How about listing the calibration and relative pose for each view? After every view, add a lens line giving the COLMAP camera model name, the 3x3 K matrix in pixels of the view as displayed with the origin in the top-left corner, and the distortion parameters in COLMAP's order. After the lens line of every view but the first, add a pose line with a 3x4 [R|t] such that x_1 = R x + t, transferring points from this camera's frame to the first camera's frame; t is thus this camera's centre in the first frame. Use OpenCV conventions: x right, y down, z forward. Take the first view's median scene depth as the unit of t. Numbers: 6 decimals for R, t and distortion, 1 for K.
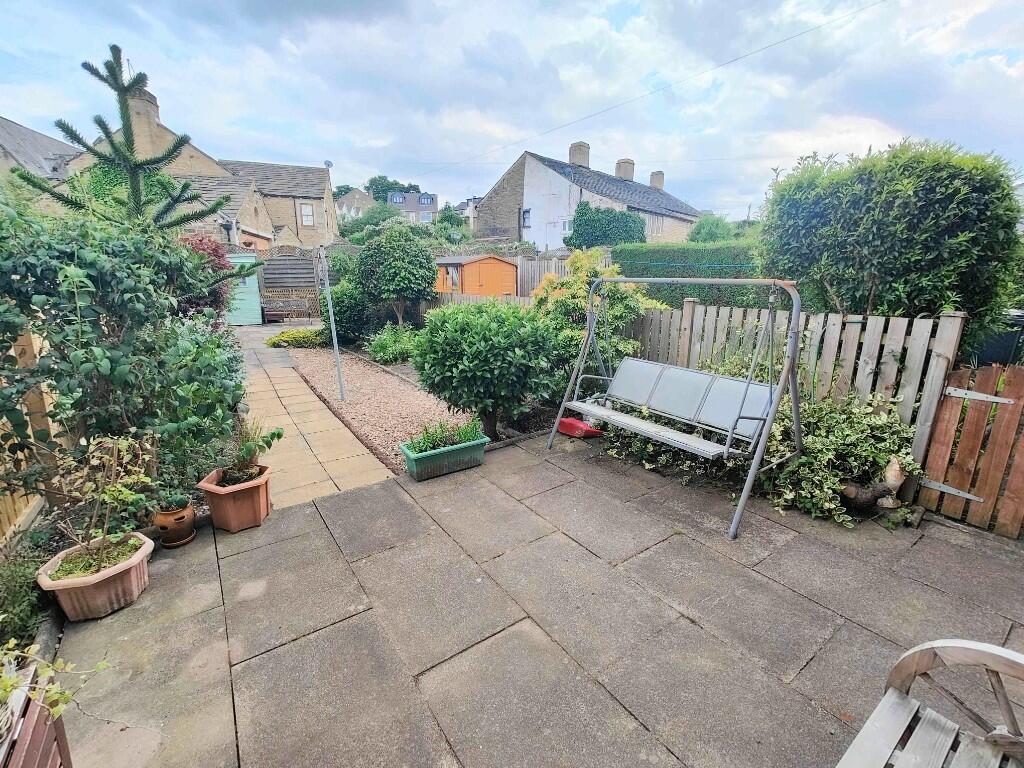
lens RADIAL K [[450.4, 0, 510.9], [0, 450.4, 383.9], [0, 0, 1]] dist [0.011160, 0.000426]
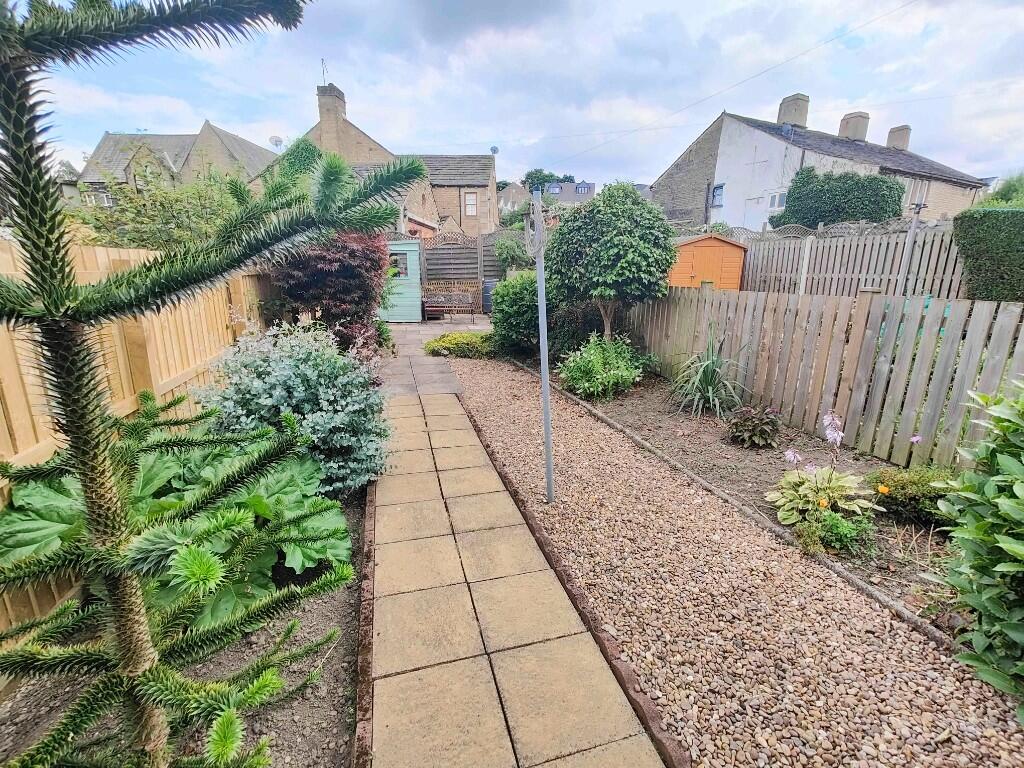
lens RADIAL K [[457.6, 0, 517.1], [0, 457.6, 381.3], [0, 0, 1]] dist [0.009194, -0.000035]
pose [[0.955385, 0.065138, -0.288090, -0.063407], [-0.063156, 0.997872, 0.016182, -0.024411], [0.288531, 0.002734, 0.957467, 0.117244]]
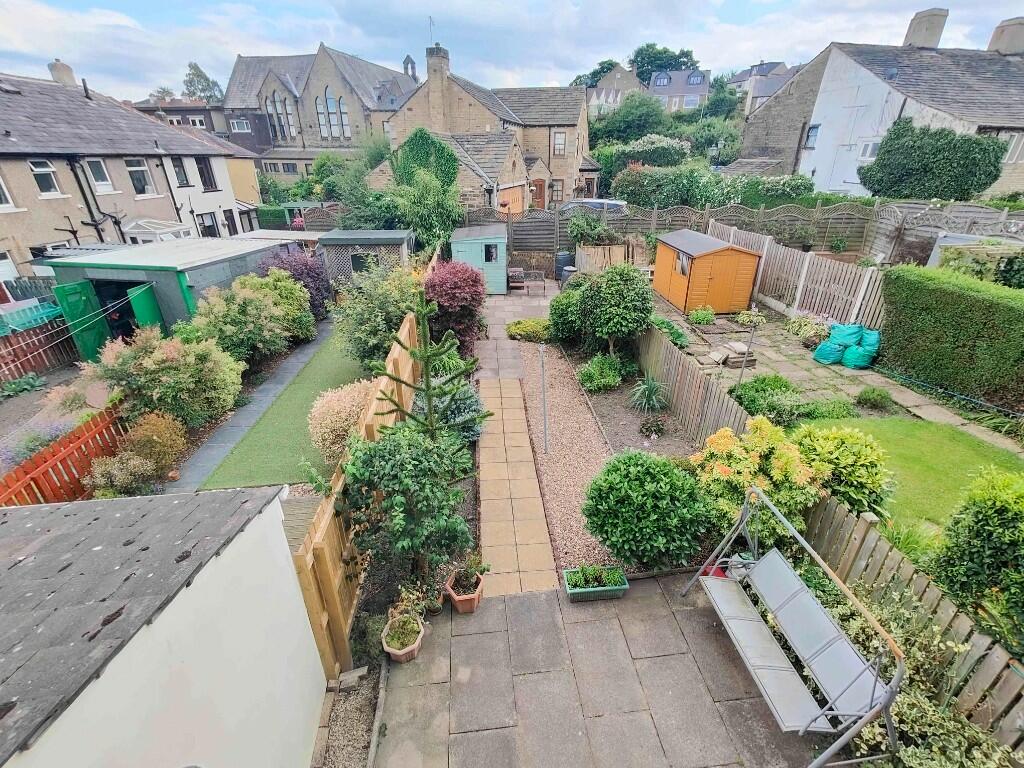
lens RADIAL K [[450.4, 0, 510.9], [0, 450.4, 383.9], [0, 0, 1]] dist [0.011160, 0.000426]
pose [[0.873215, 0.197121, -0.445690, 0.017848], [-0.095040, 0.965865, 0.240980, -0.107279], [0.477979, -0.168069, 0.862142, -0.028947]]
